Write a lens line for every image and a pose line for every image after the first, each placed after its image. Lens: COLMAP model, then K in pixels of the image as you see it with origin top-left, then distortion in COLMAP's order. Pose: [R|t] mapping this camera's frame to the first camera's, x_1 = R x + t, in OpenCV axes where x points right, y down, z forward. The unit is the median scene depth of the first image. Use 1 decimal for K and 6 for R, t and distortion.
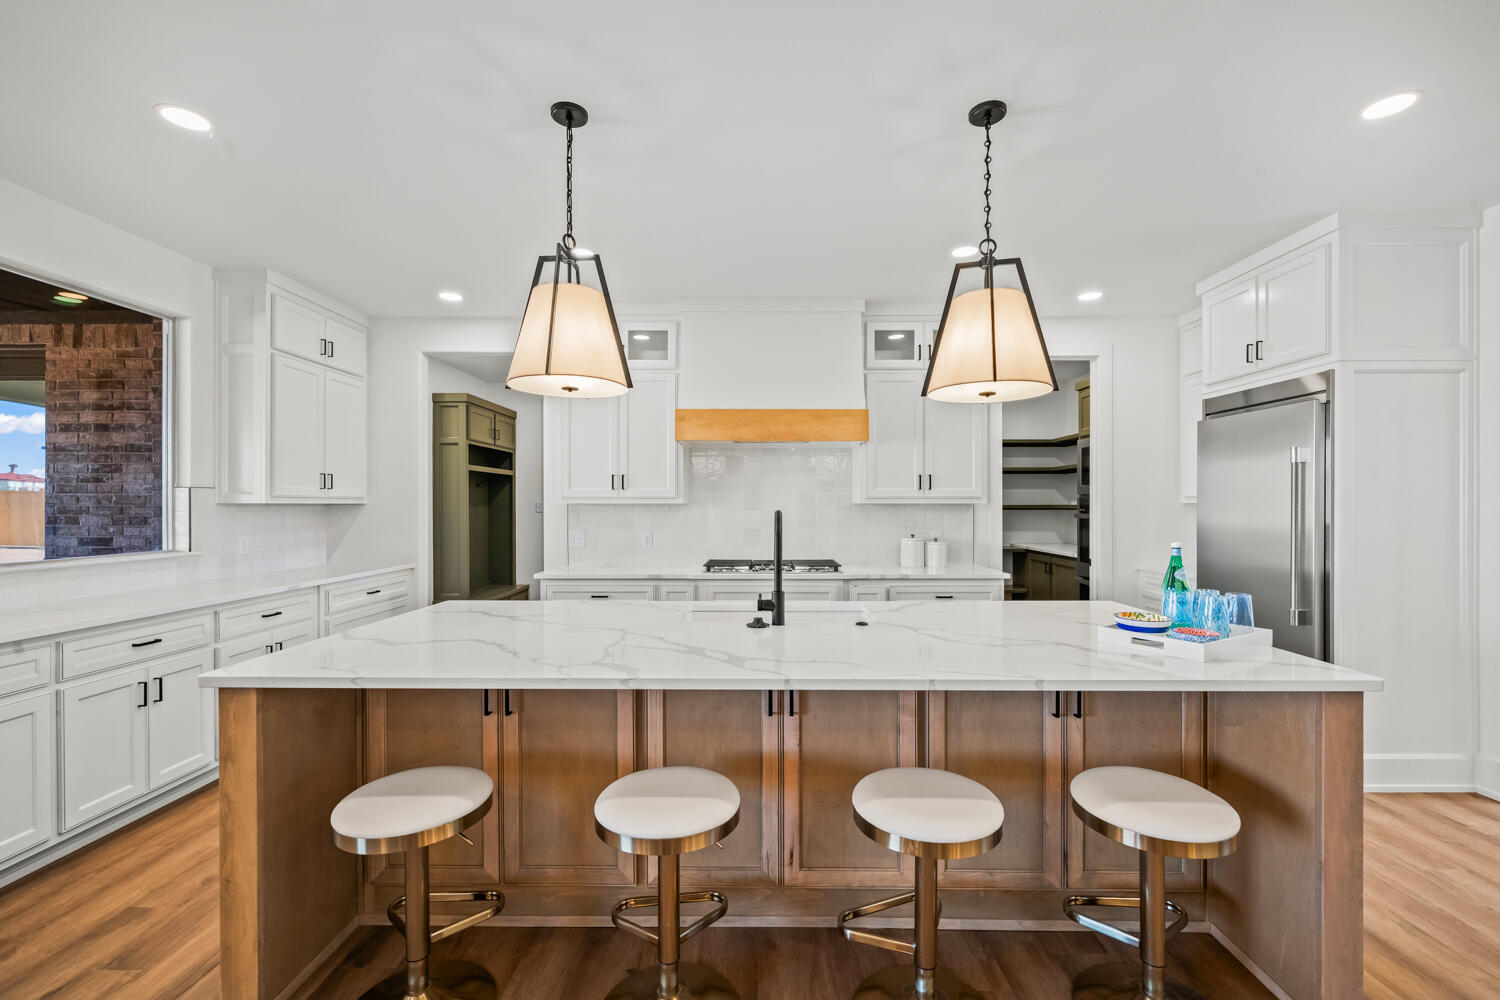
lens RADIAL K [[627.2, 0, 748.0], [0, 627.2, 503.6], [0, 0, 1]] dist [-0.002260, 0.000016]
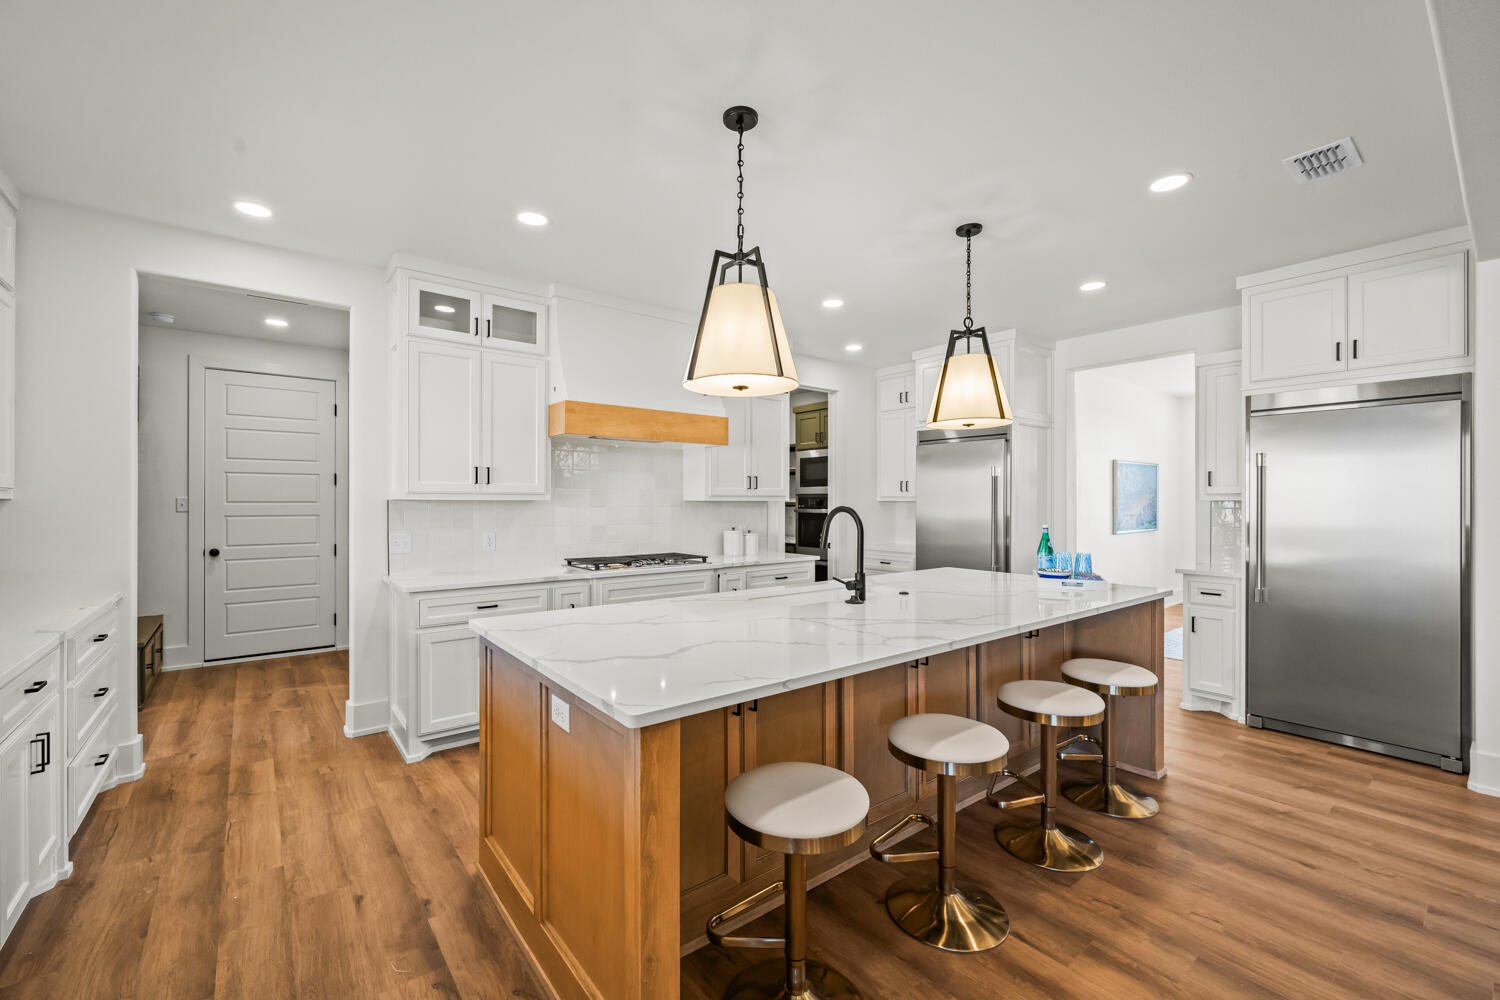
lens RADIAL K [[627.2, 0, 704.3], [0, 627.2, 501.4], [0, 0, 1]] dist [-0.002260, 0.000016]
pose [[0.788224, 0.002114, 0.615385, -0.552982], [-0.003187, 0.999995, 0.000646, 0.000080], [-0.615381, -0.002470, 0.788226, 0.133639]]
